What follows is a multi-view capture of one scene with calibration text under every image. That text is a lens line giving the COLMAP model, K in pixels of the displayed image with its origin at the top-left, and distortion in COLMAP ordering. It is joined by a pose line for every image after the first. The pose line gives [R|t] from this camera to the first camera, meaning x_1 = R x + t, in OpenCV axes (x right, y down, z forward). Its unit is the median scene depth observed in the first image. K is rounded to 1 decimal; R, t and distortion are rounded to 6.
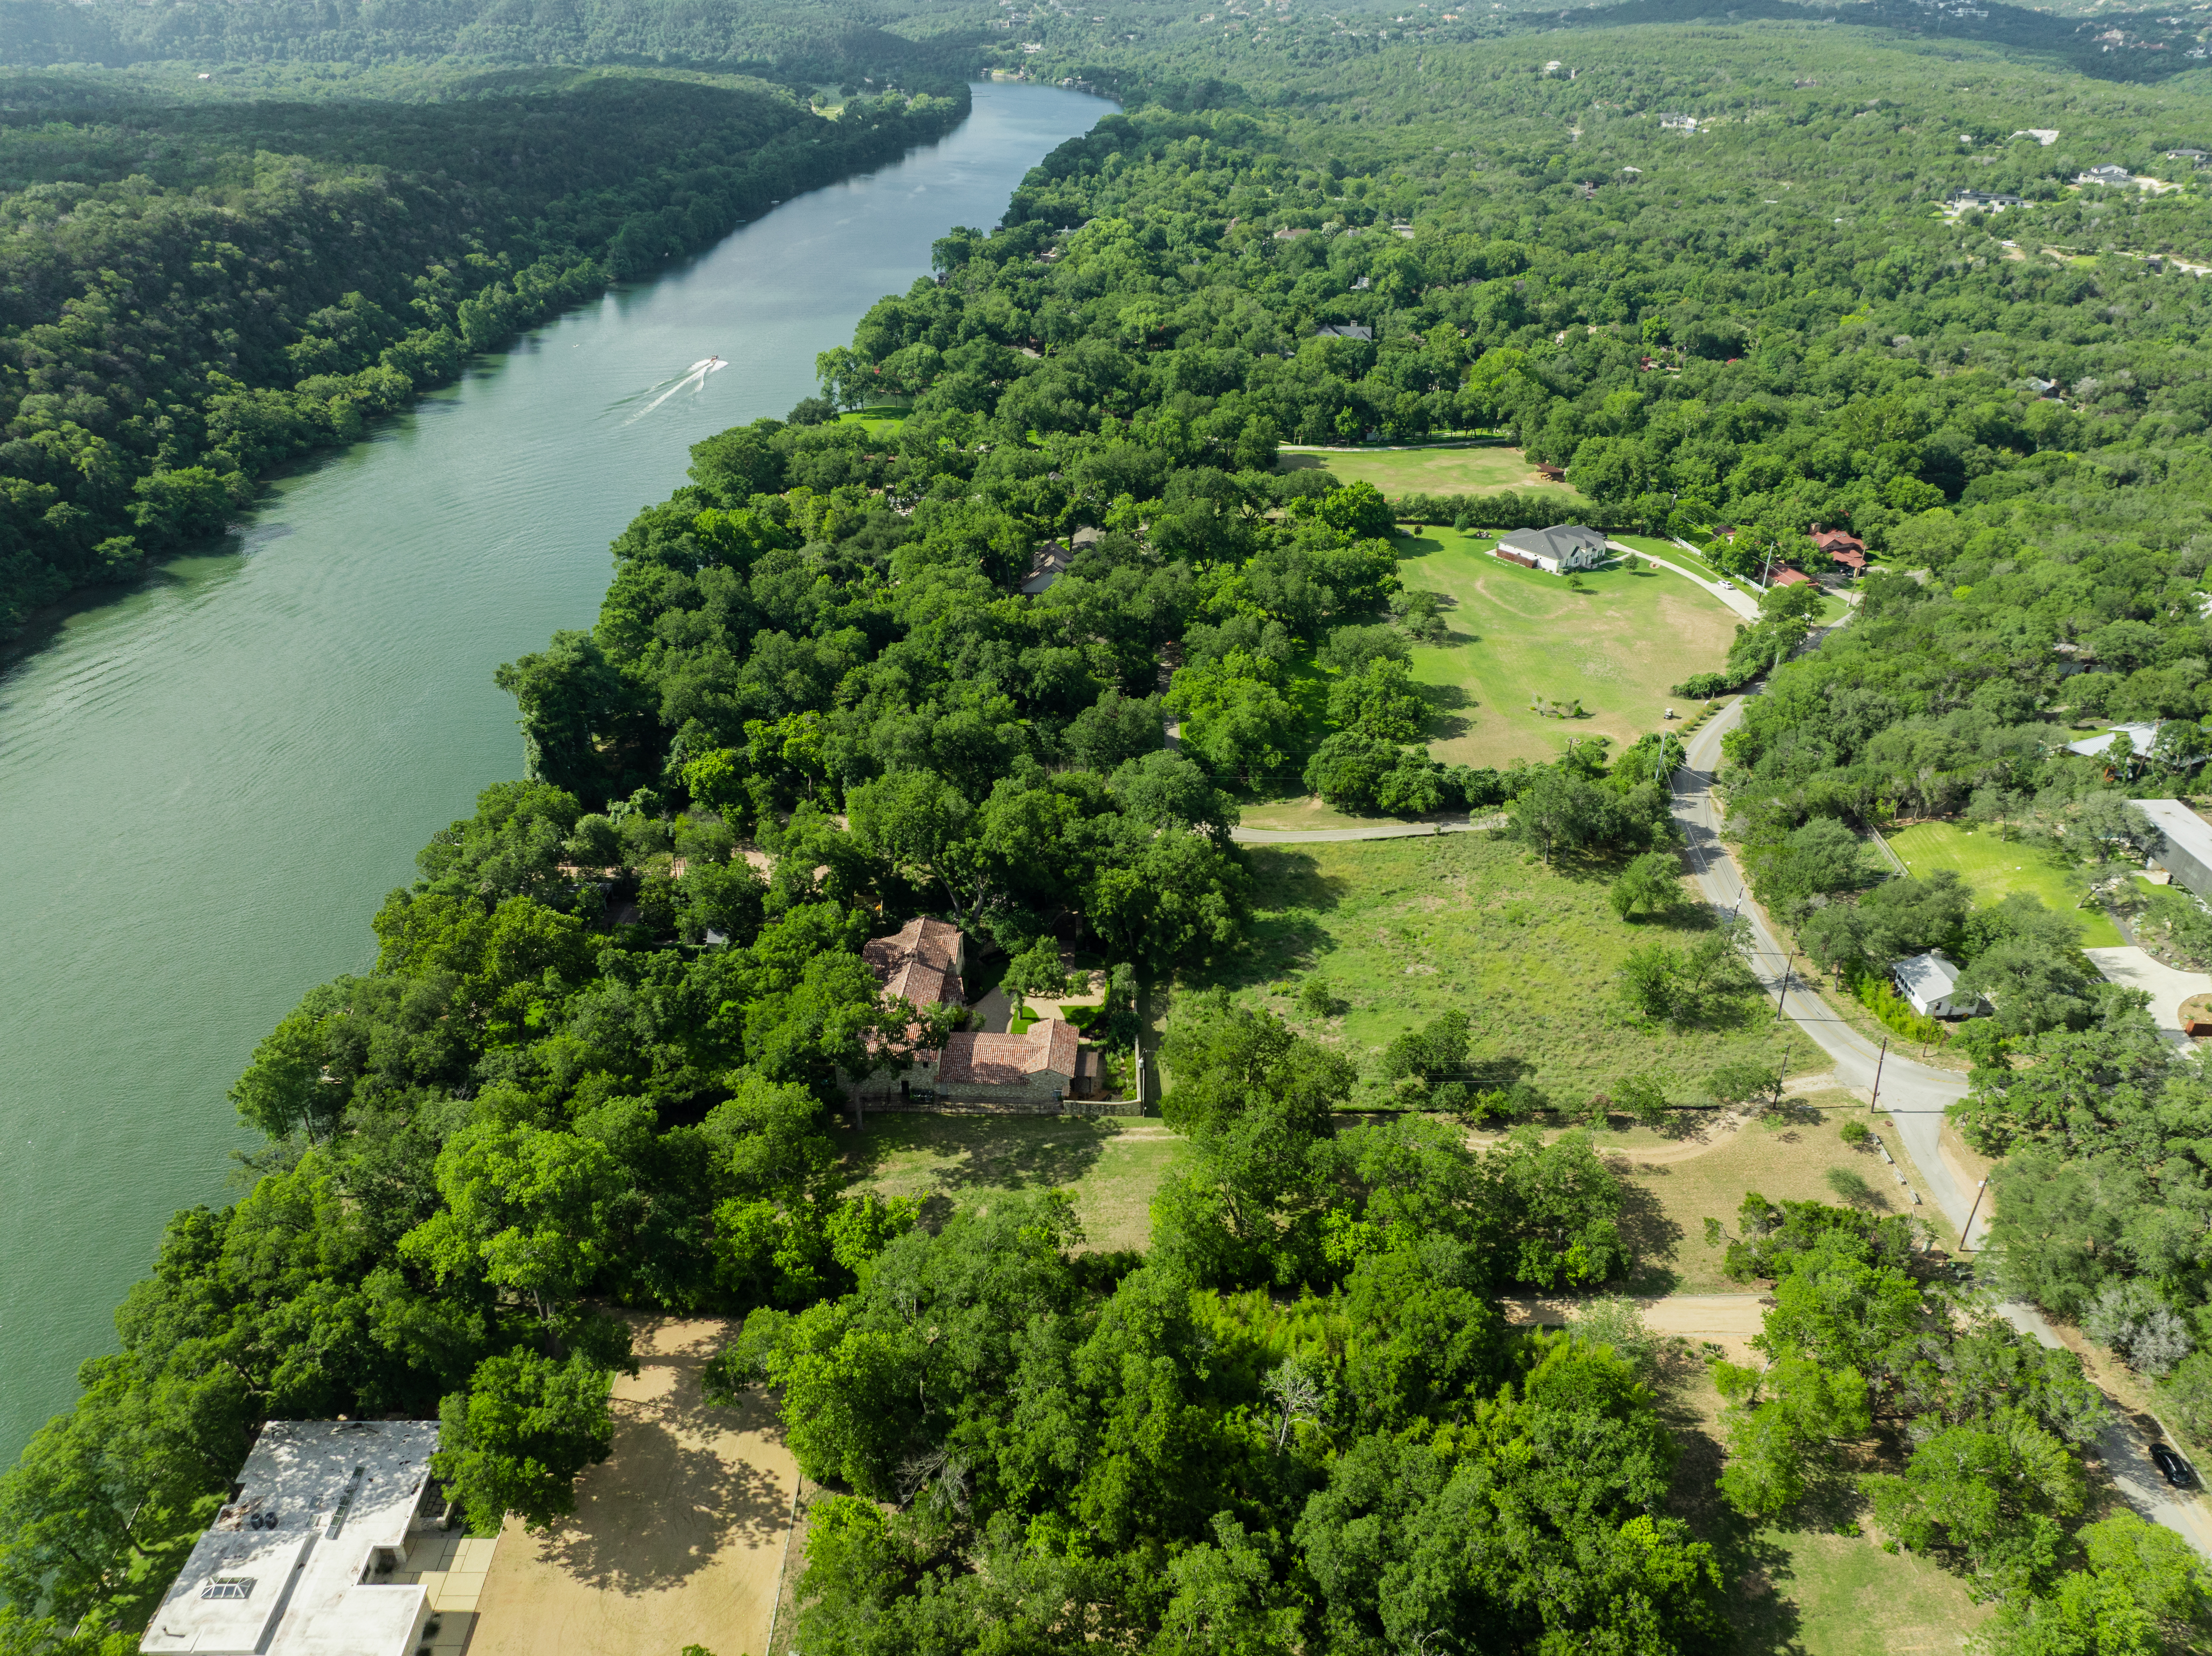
lens RADIAL K [[1511.4, 0, 1110.5], [0, 1511.4, 800.2], [0, 0, 1]] dist [-0.048518, 0.023743]
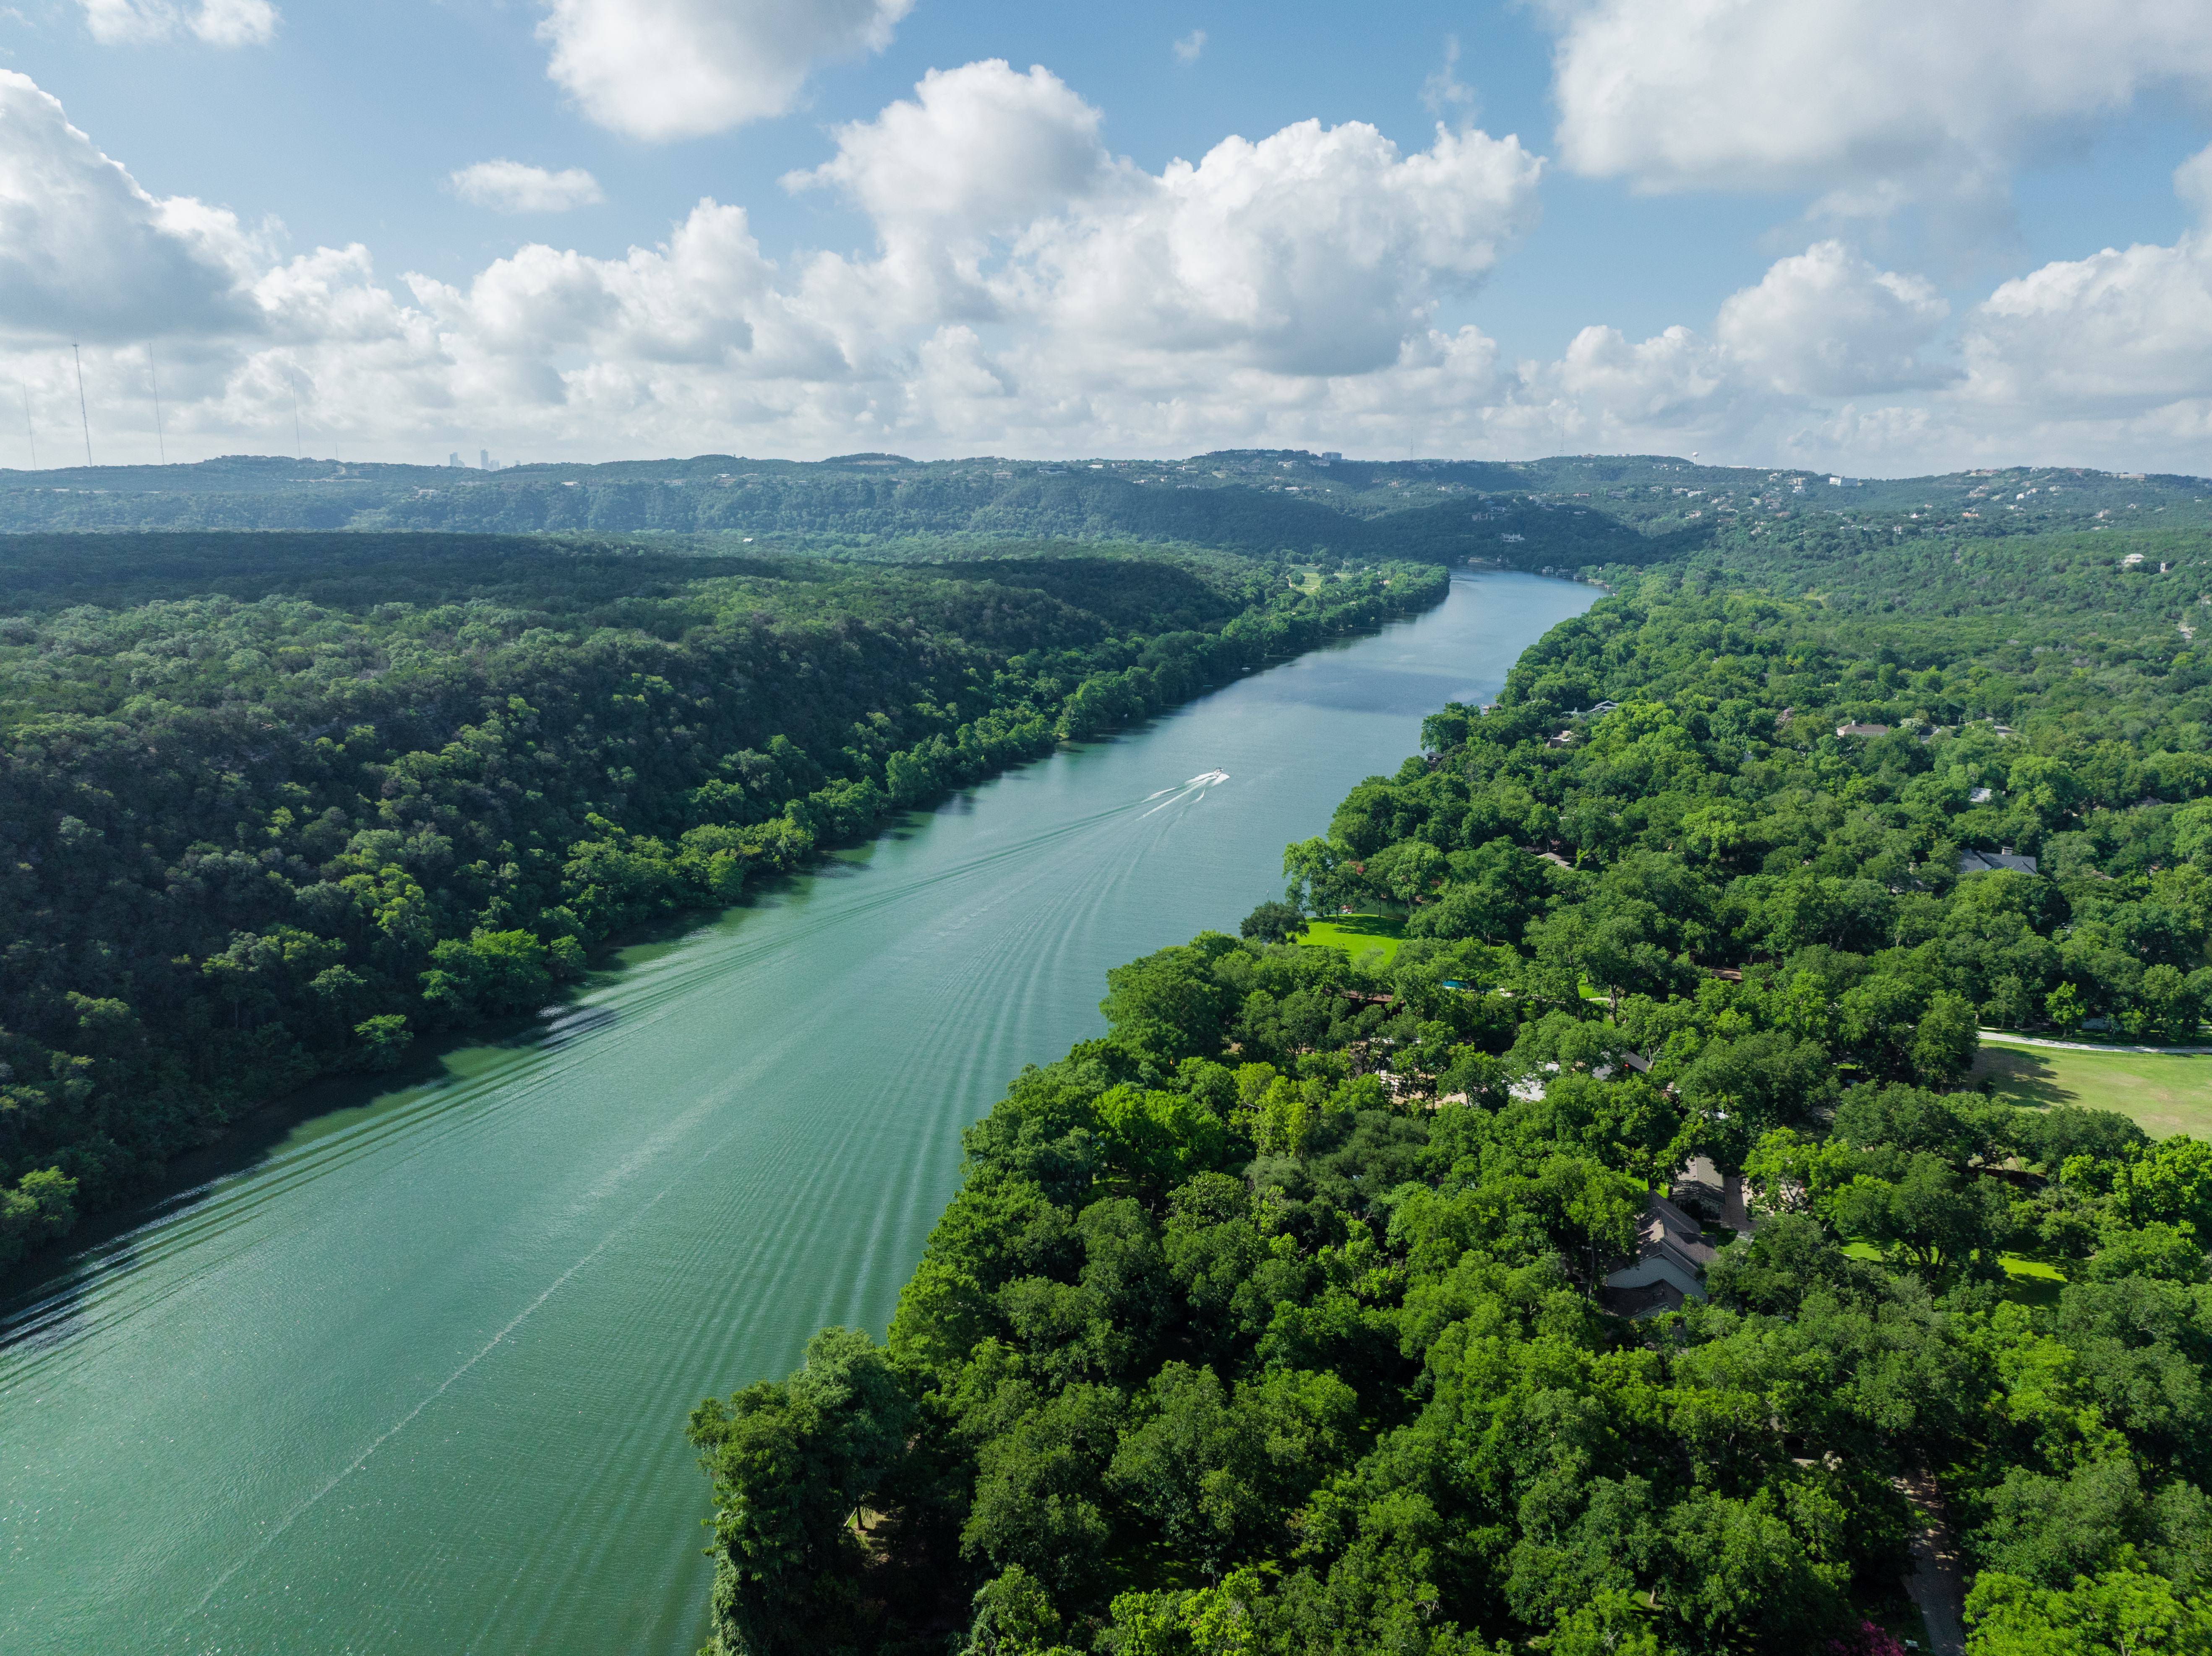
lens RADIAL K [[1577.3, 0, 1106.0], [0, 1577.3, 828.0], [0, 0, 1]] dist [-0.025996, -0.000676]
pose [[0.957651, 0.066655, -0.280111, -0.056954], [-0.142520, 0.955036, -0.259989, -0.079750], [0.250187, 0.288900, 0.924090, 0.216488]]
